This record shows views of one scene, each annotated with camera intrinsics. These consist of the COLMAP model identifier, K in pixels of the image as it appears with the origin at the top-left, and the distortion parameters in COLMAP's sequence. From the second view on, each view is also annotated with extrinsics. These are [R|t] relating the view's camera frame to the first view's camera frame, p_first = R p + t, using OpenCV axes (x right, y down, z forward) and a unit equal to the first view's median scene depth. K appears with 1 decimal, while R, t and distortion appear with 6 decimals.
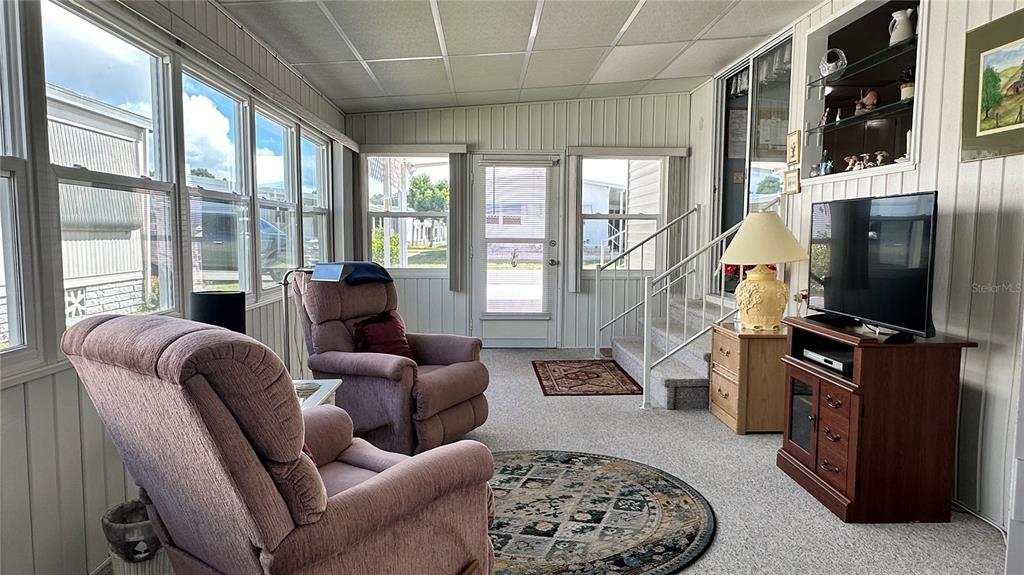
lens RADIAL K [[639.7, 0, 513.0], [0, 639.7, 287.4], [0, 0, 1]] dist [-0.002472, -0.001409]
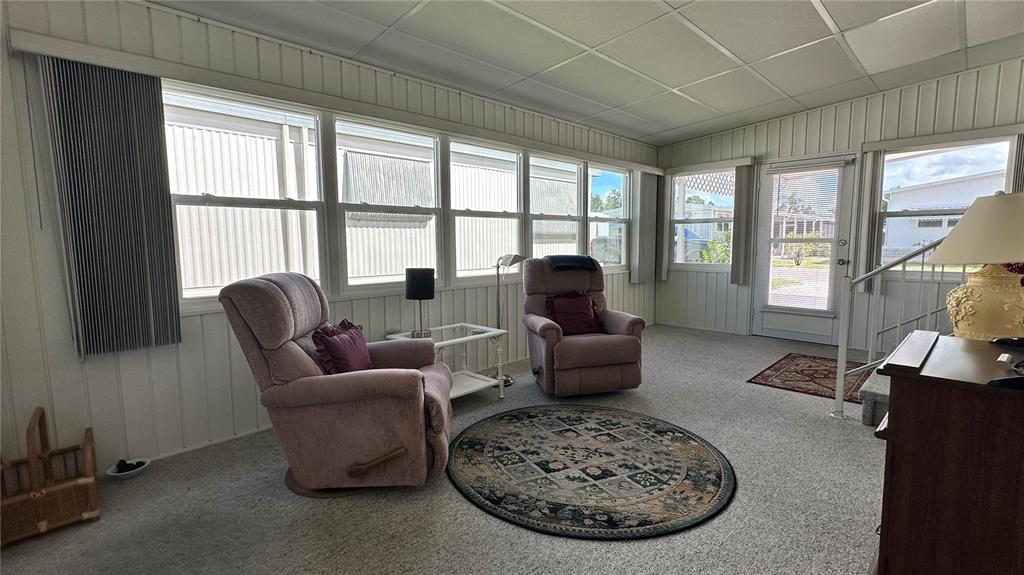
lens RADIAL K [[454.8, 0, 516.2], [0, 454.8, 284.2], [0, 0, 1]] dist [0.001719, 0.000440]
pose [[0.671842, 0.060064, -0.738255, 0.514464], [-0.051068, 0.998091, 0.034729, -0.004641], [0.738932, 0.014369, 0.673627, 0.276699]]
